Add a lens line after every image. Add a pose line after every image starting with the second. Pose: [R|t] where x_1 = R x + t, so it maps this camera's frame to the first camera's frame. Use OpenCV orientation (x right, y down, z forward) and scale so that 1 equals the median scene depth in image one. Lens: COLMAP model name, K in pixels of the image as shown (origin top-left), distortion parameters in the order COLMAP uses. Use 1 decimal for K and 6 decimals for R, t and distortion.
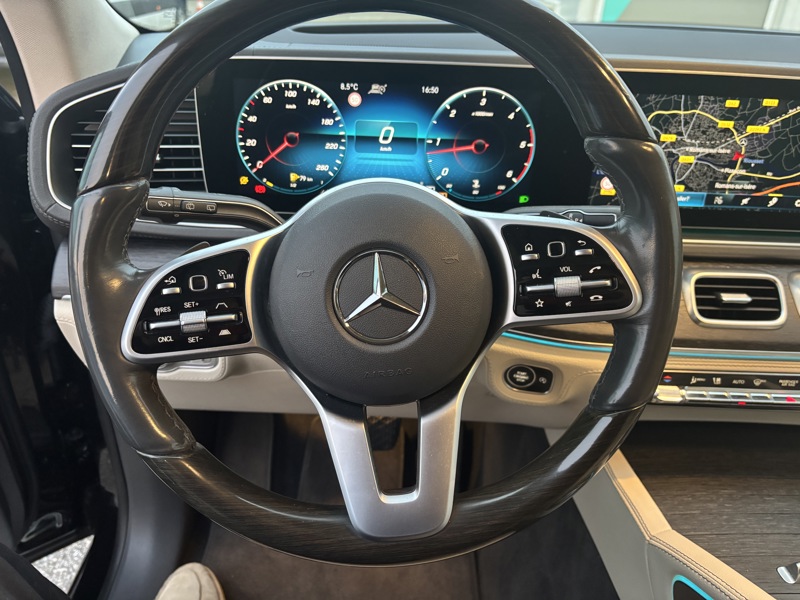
lens RADIAL K [[620.1, 0, 398.7], [0, 620.1, 302.2], [0, 0, 1]] dist [0.024825, -0.048416]
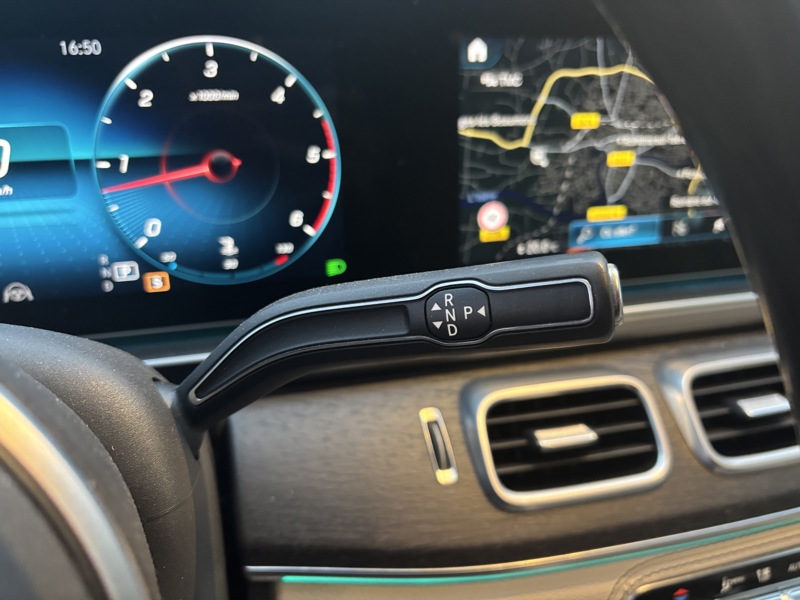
lens RADIAL K [[620.1, 0, 405.8], [0, 620.1, 302.2], [0, 0, 1]] dist [0.024825, -0.048416]
pose [[0.961955, -0.133250, 0.238509, 0.139126], [0.159094, 0.982919, -0.092520, -0.087828], [-0.222107, 0.126945, 0.966723, 0.539017]]
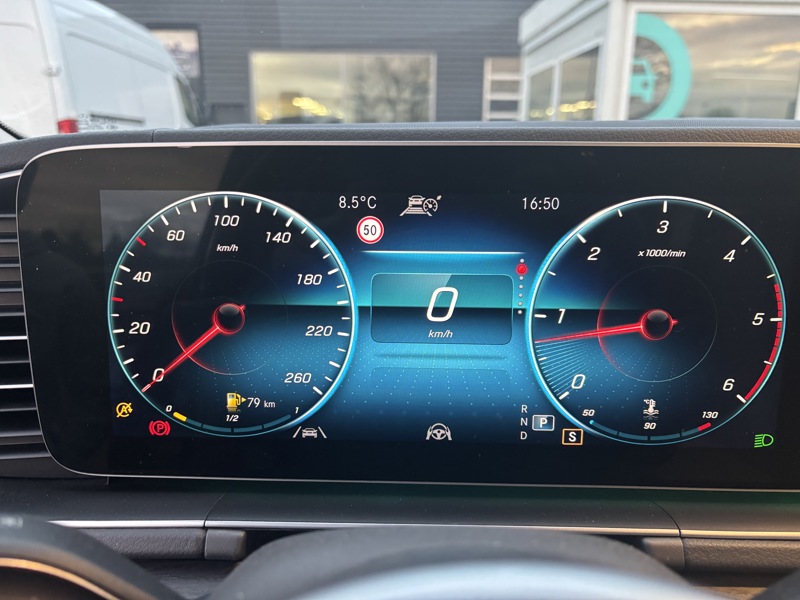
lens RADIAL K [[620.1, 0, 405.1], [0, 620.1, 306.8], [0, 0, 1]] dist [0.024825, -0.048416]
pose [[0.999483, -0.023358, -0.022093, -0.036668], [0.017479, 0.971503, -0.236381, -0.163530], [0.026985, 0.235872, 0.971409, 0.571651]]
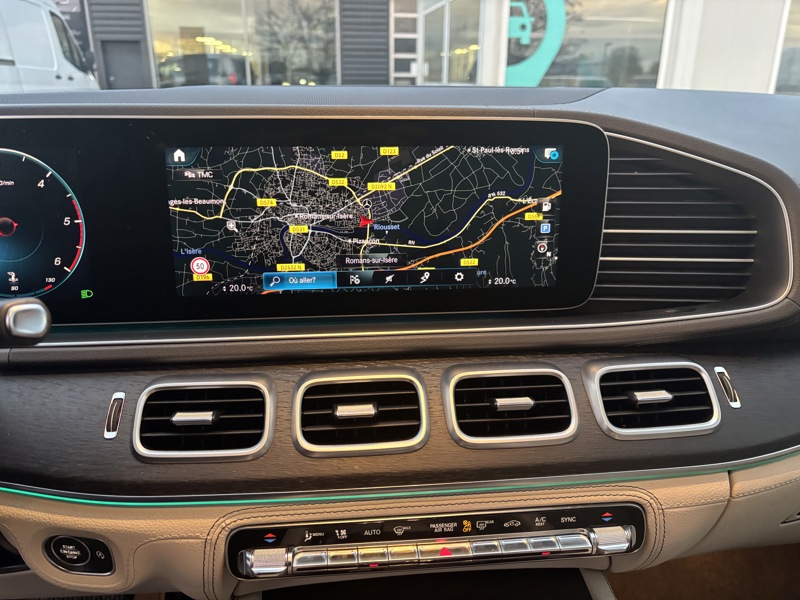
lens RADIAL K [[620.1, 0, 407.5], [0, 620.1, 298.8], [0, 0, 1]] dist [0.024825, -0.048416]
pose [[0.993353, -0.062831, 0.096448, 0.522103], [0.077351, 0.984871, -0.155067, -0.018615], [-0.085246, 0.161497, 0.983185, 0.261162]]
